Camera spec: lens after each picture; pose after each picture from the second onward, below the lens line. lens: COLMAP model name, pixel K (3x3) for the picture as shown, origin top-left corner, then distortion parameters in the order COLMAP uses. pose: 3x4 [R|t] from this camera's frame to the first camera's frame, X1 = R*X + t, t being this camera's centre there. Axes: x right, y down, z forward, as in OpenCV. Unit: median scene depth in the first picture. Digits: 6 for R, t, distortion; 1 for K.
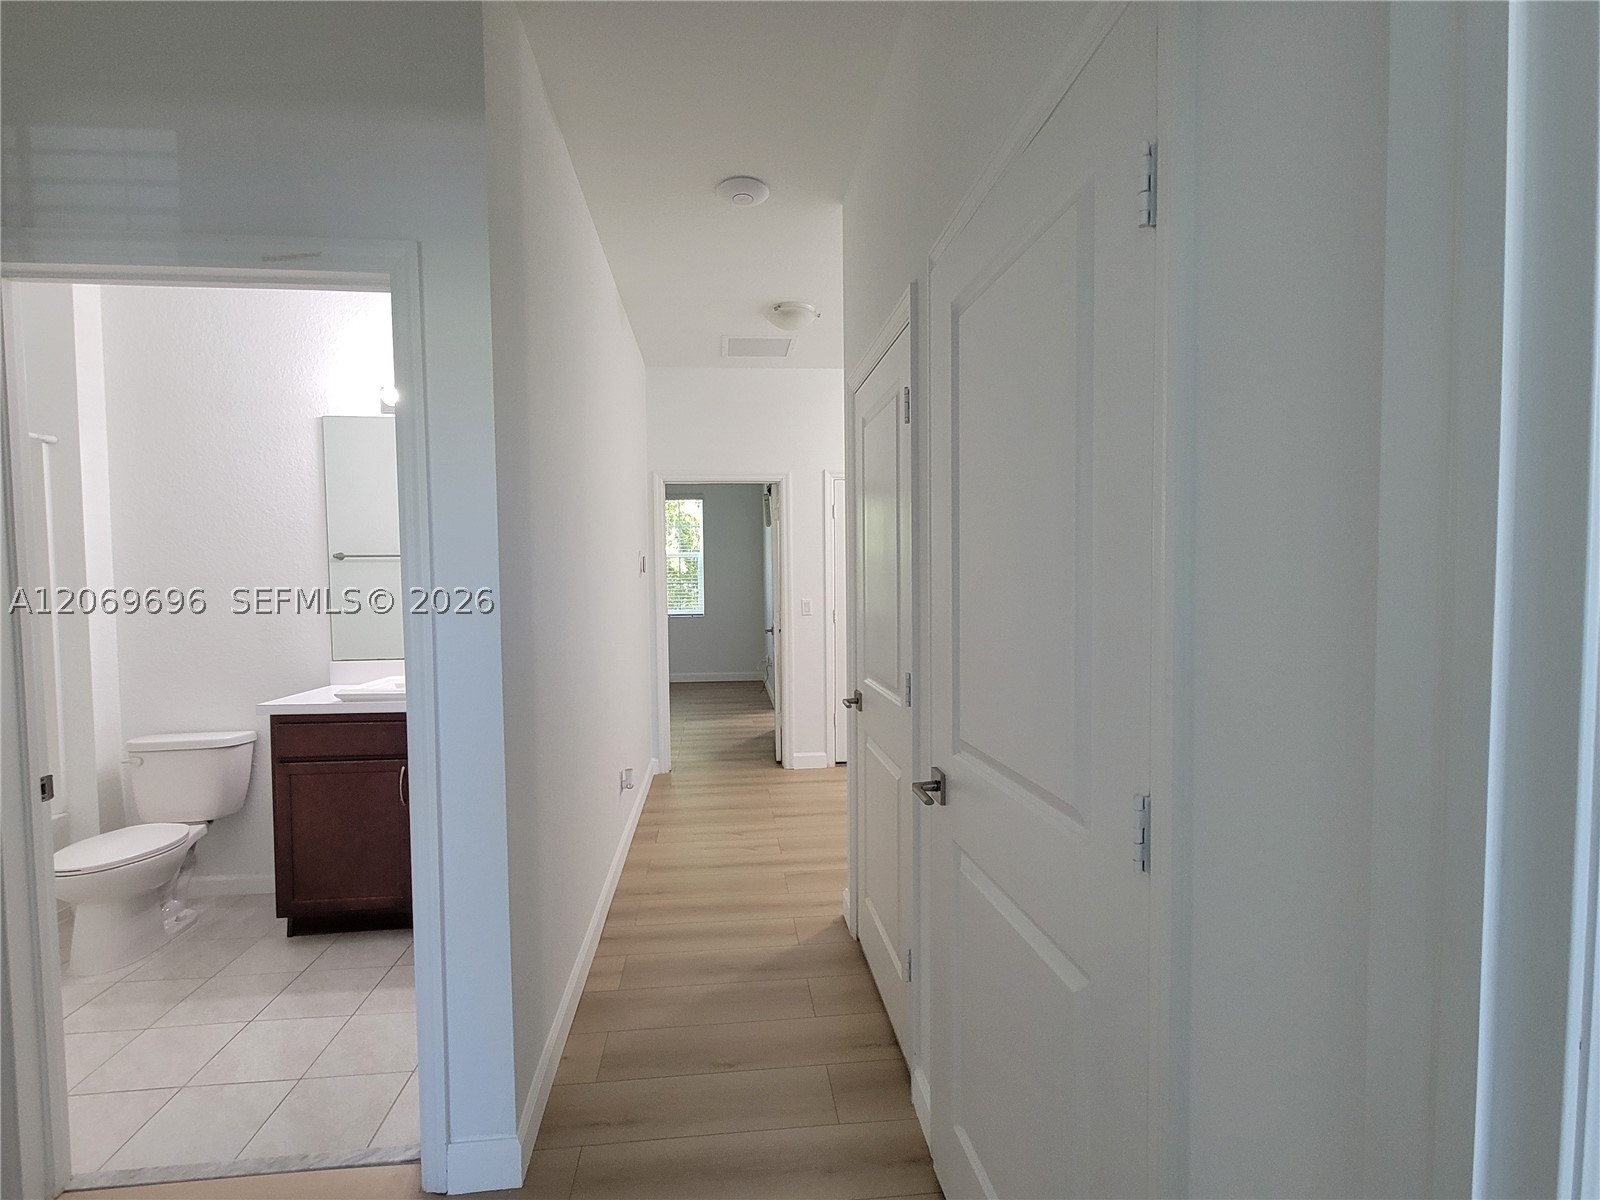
lens RADIAL K [[755.9, 0, 800.0], [0, 755.9, 600.0], [0, 0, 1]] dist [0.000081, -0.000092]
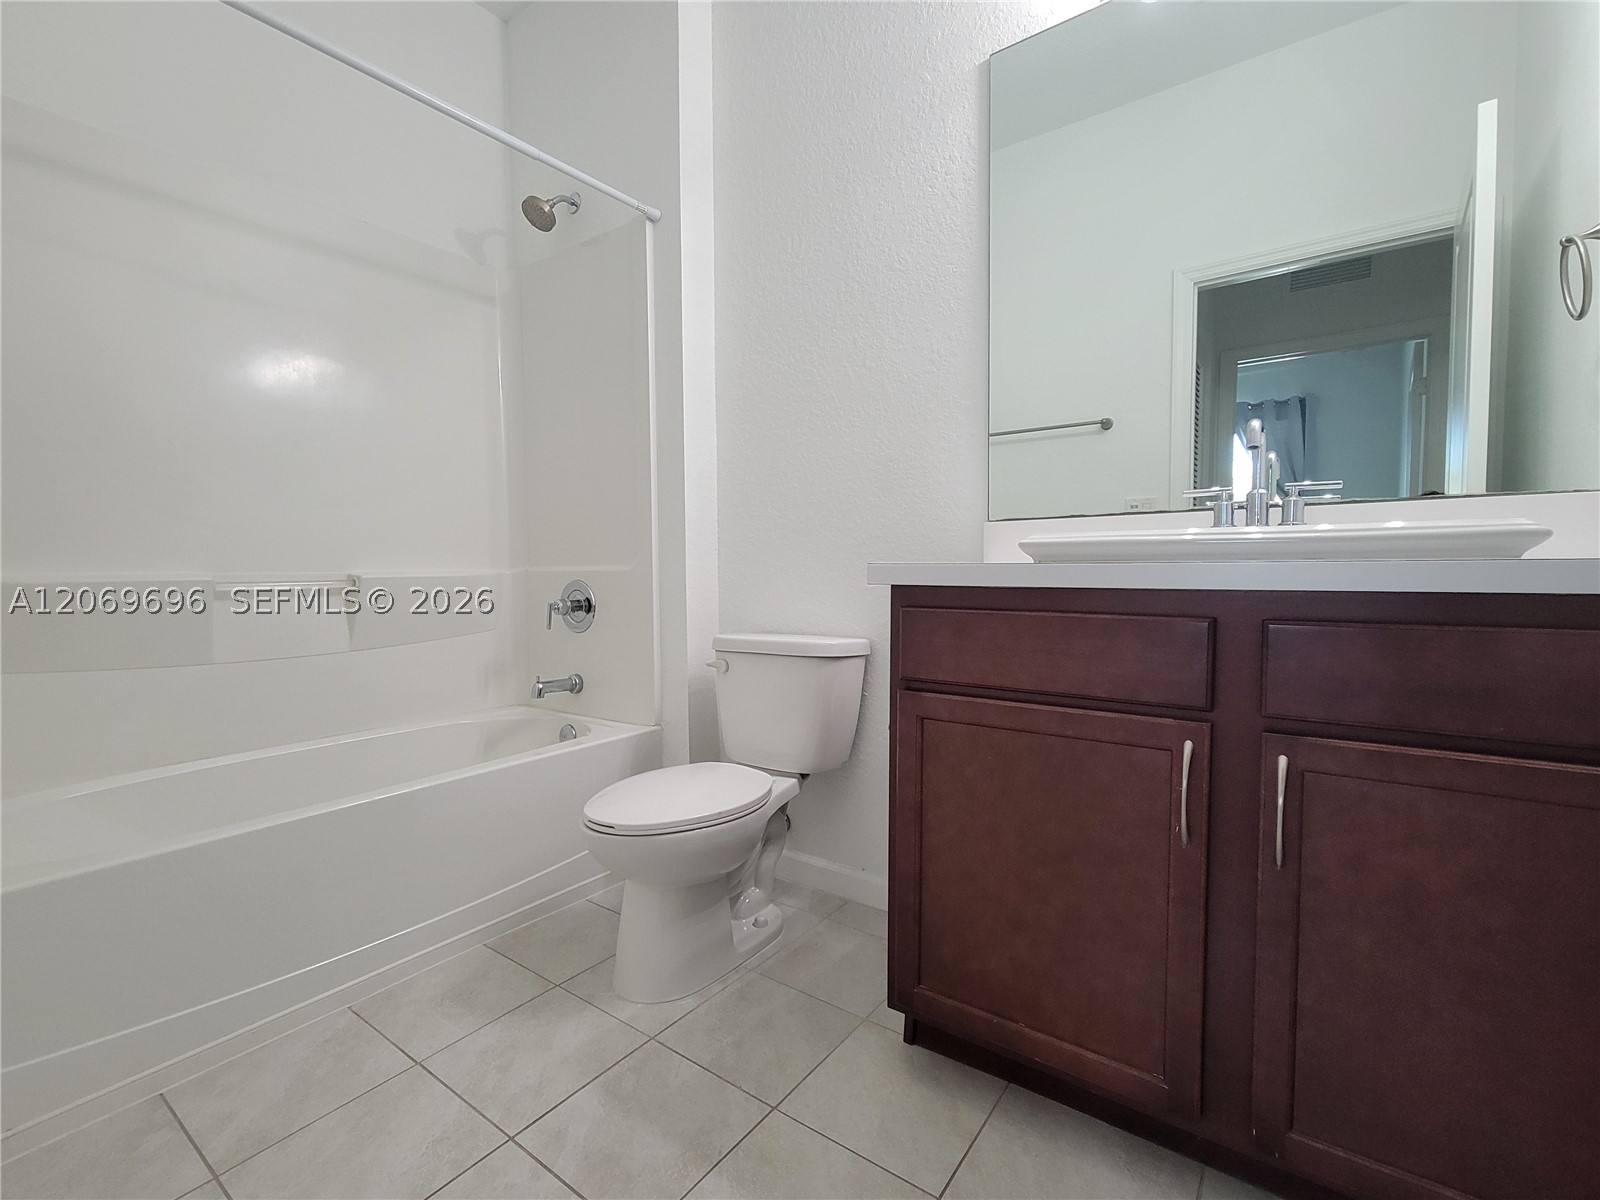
lens RADIAL K [[755.9, 0, 800.0], [0, 755.9, 600.0], [0, 0, 1]] dist [0.000081, -0.000092]
pose [[0.747236, 0.043165, -0.663155, -0.383841], [-0.030430, 0.999064, 0.030741, 0.132515], [0.663861, -0.002791, 0.747850, 0.543540]]
